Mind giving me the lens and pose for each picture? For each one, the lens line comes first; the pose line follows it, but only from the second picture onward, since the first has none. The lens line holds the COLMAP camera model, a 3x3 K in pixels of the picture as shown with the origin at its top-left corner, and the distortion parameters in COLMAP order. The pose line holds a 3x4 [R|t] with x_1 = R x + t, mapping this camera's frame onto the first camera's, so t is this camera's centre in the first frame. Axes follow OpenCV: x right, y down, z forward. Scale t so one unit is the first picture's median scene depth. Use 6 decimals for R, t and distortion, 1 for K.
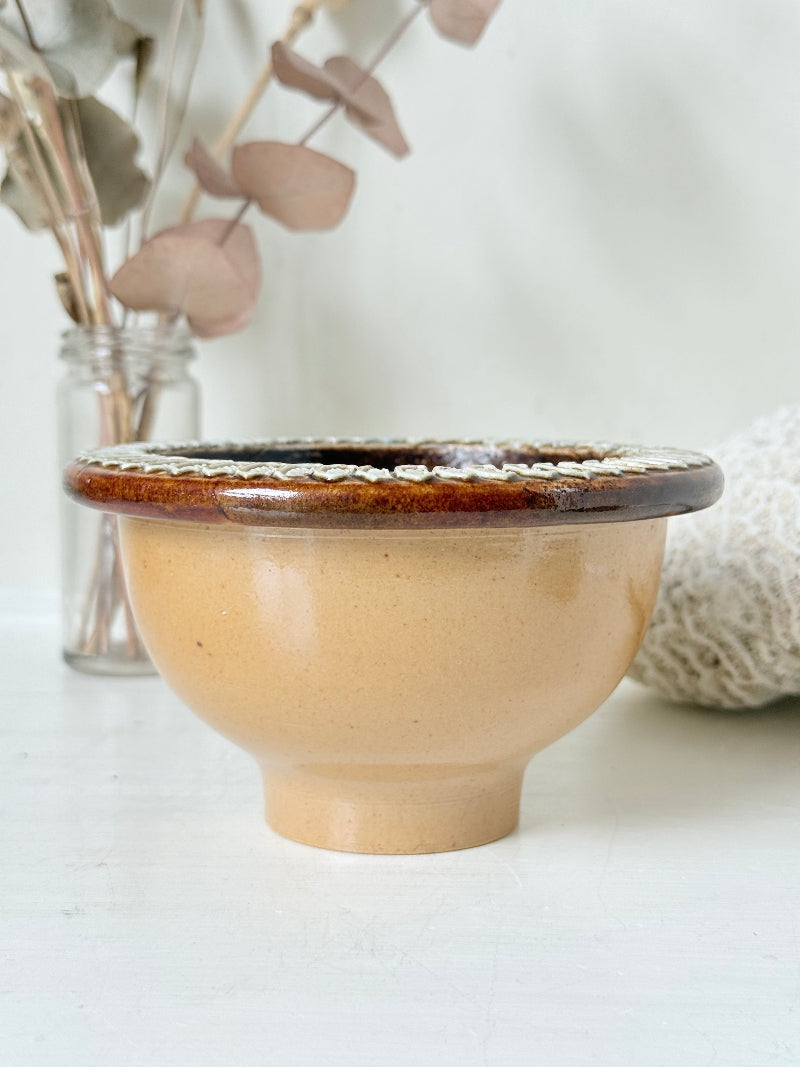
lens RADIAL K [[1523.8, 0, 400.0], [0, 1523.8, 533.5], [0, 0, 1]] dist [0.133653, -0.100115]
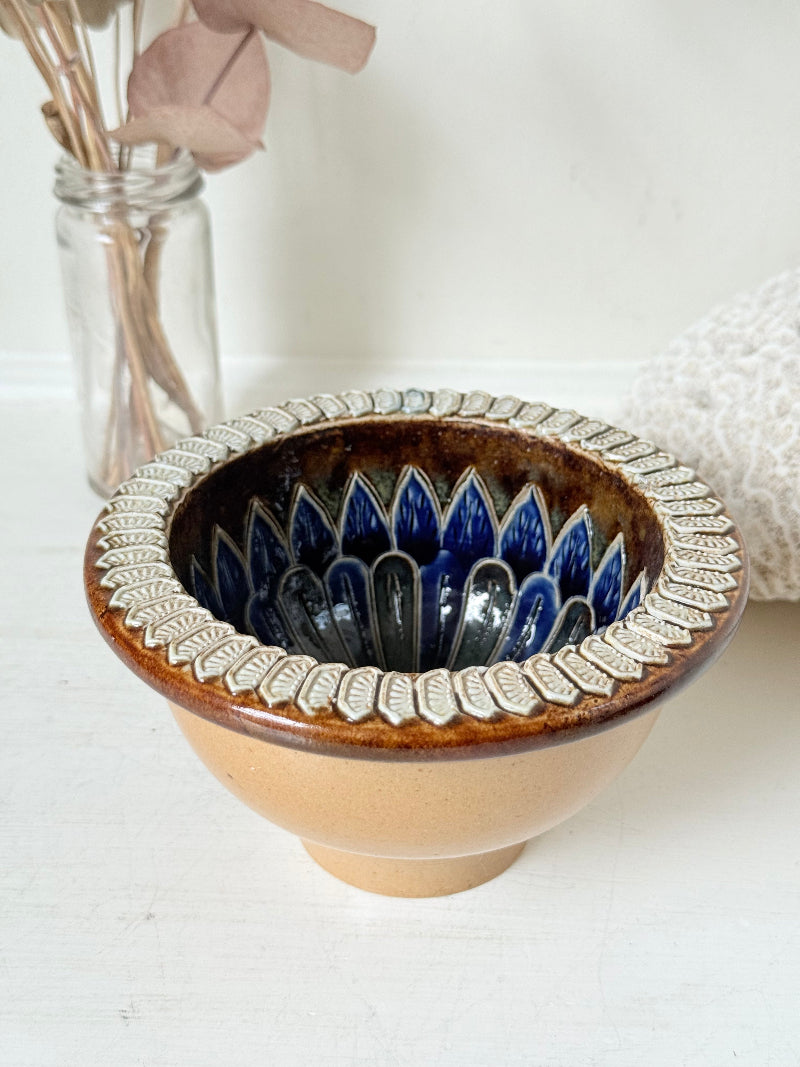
lens RADIAL K [[1523.8, 0, 400.0], [0, 1523.8, 533.5], [0, 0, 1]] dist [0.133653, -0.100115]
pose [[0.999913, 0.007528, -0.010814, -0.003427], [-0.002256, 0.906419, 0.422374, -0.383371], [0.012982, -0.422313, 0.906357, 0.089251]]
